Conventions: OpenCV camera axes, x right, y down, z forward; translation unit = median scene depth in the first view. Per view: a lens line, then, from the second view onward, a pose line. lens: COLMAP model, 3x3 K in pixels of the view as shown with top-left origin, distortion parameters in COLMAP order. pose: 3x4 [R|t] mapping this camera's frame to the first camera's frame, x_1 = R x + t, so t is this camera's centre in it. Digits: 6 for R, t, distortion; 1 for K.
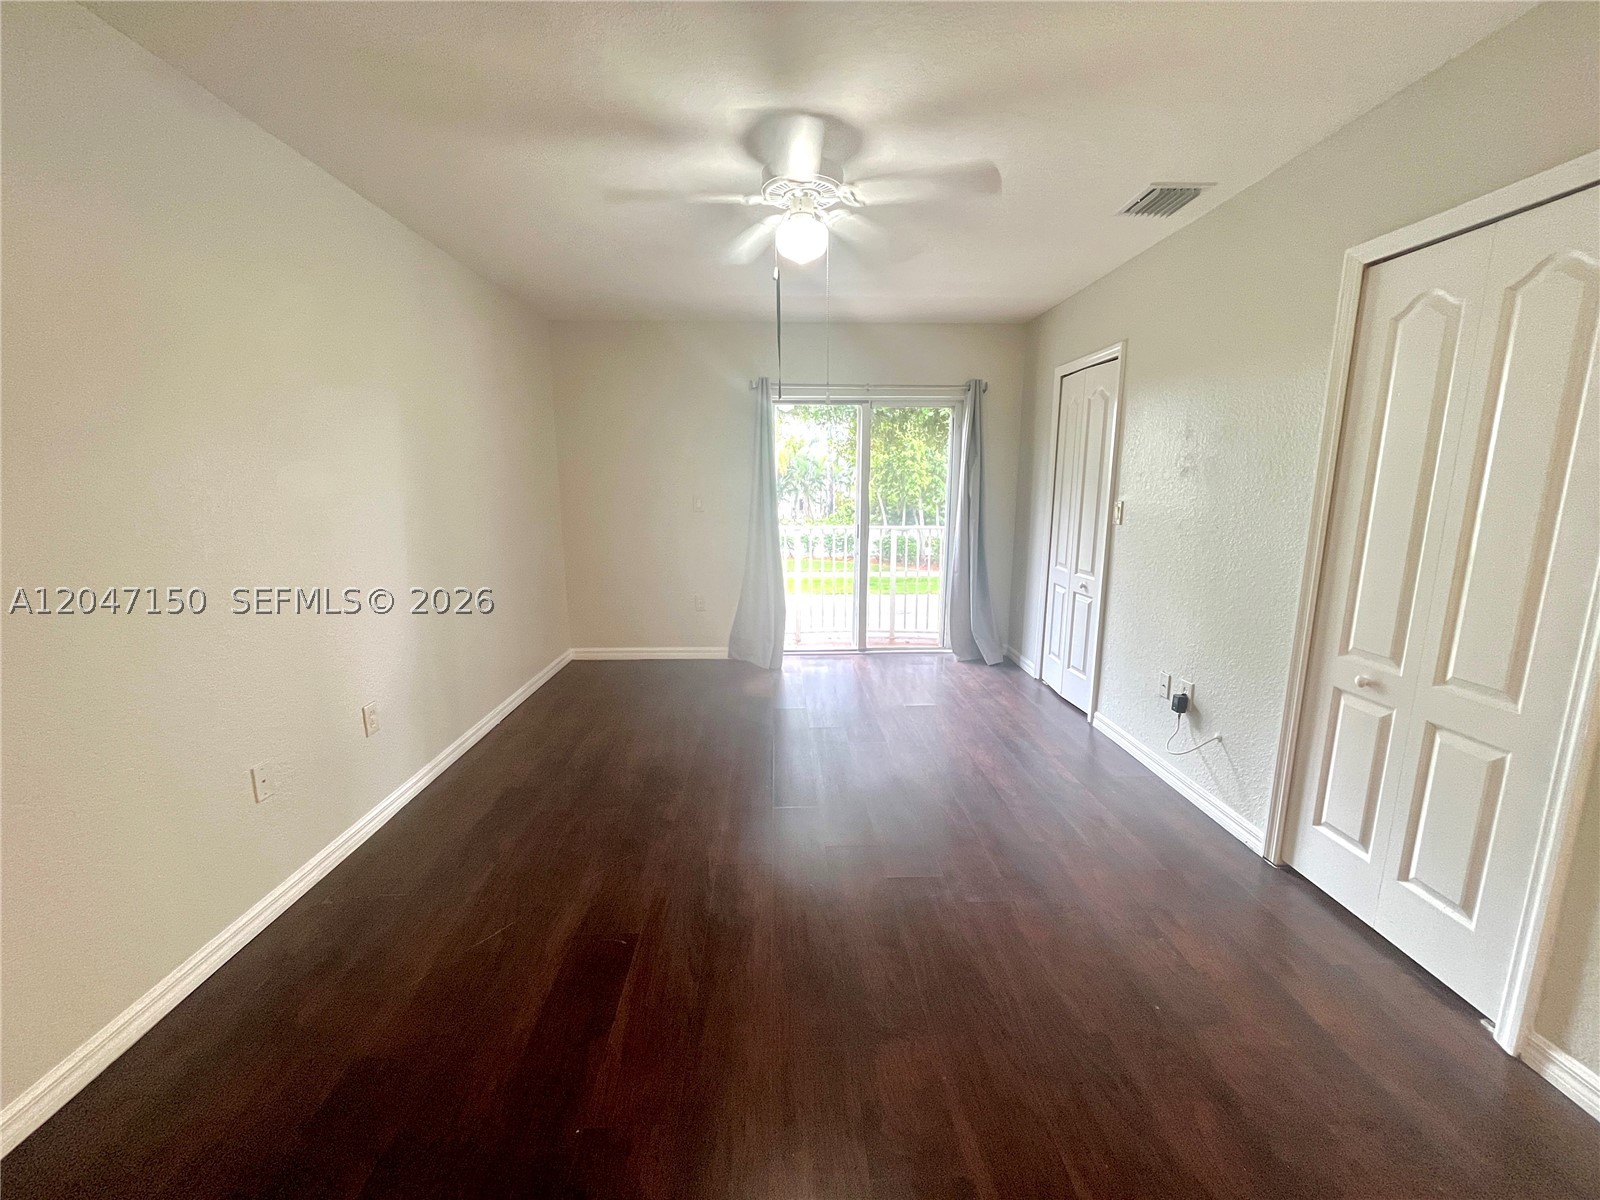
lens RADIAL K [[650.0, 0, 796.9], [0, 650.0, 594.3], [0, 0, 1]] dist [-0.001983, 0.000303]
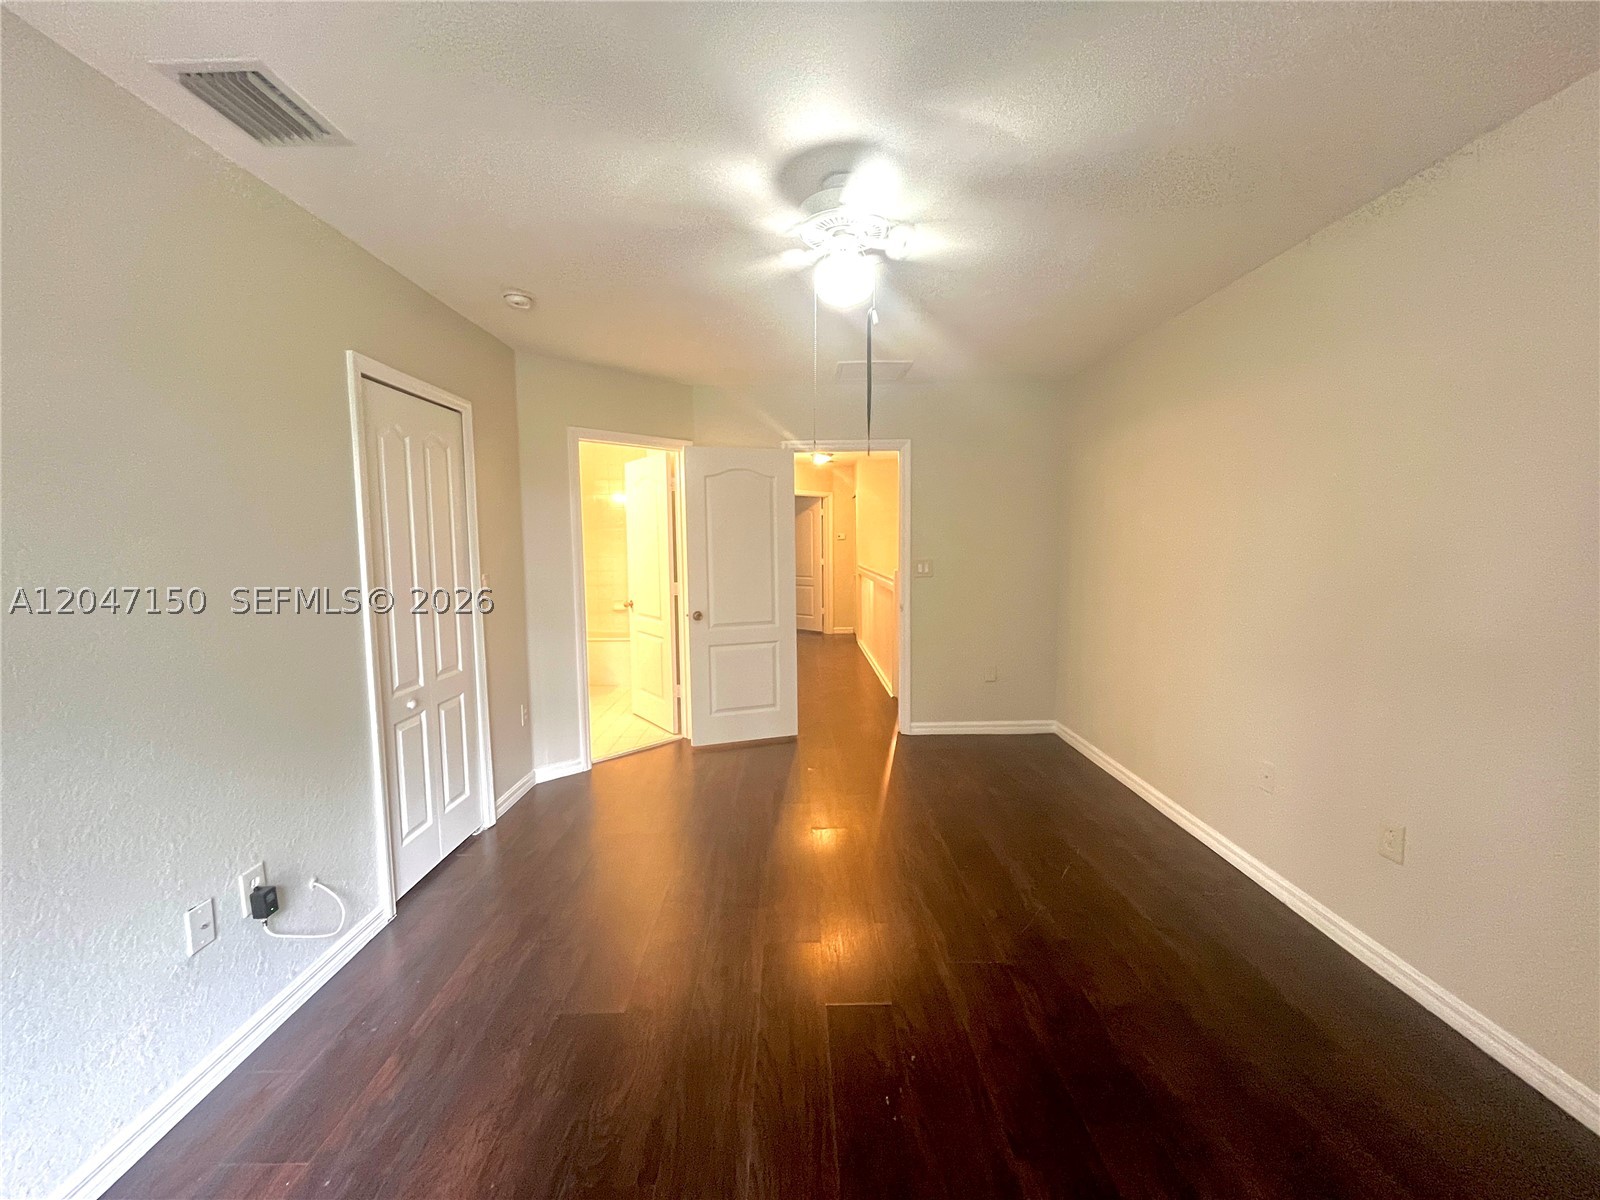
lens RADIAL K [[650.0, 0, 796.9], [0, 650.0, 594.3], [0, 0, 1]] dist [-0.001983, 0.000303]
pose [[-0.999614, 0.011716, 0.025176, 0.041915], [0.017924, 0.964695, 0.262760, -0.294201], [-0.021209, 0.263109, -0.964533, 1.566590]]
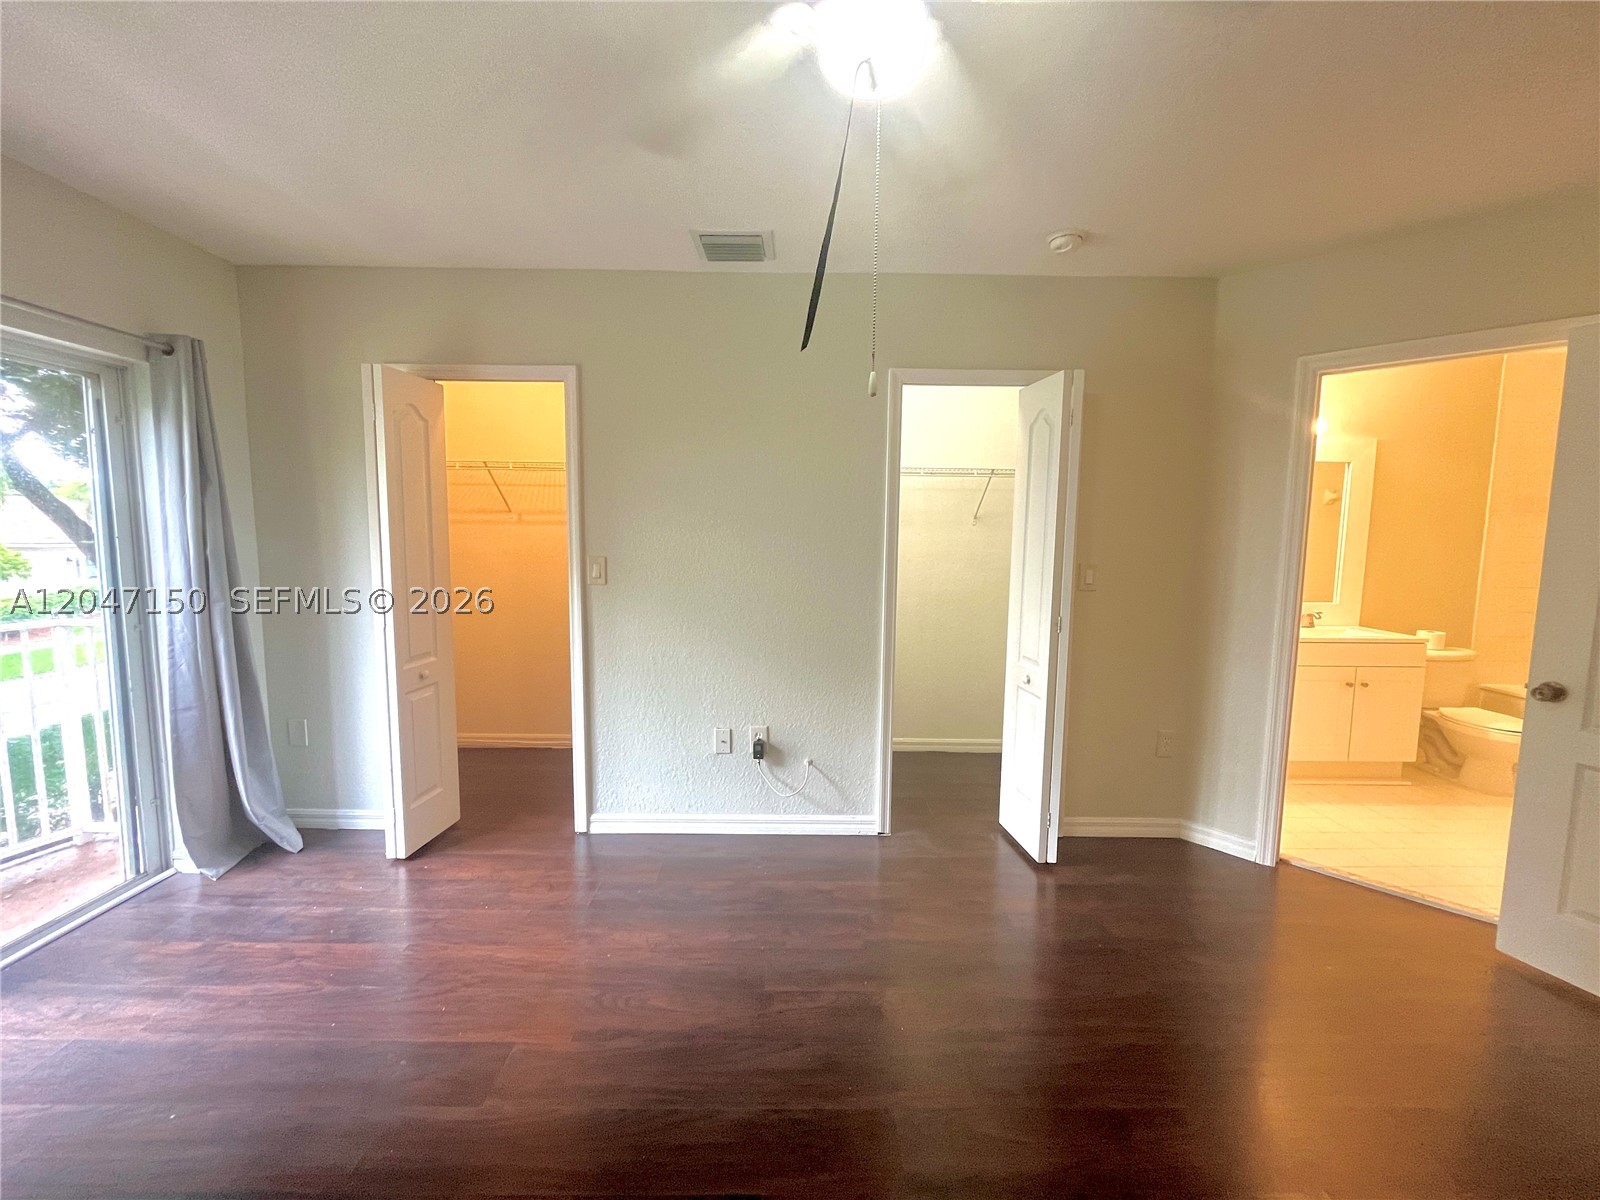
lens RADIAL K [[650.0, 0, 796.9], [0, 650.0, 594.3], [0, 0, 1]] dist [-0.001983, 0.000303]
pose [[0.021025, -0.090411, 0.995683, -0.410260], [0.166294, 0.982346, 0.085689, -0.152223], [-0.985852, 0.163775, 0.035688, 0.884917]]
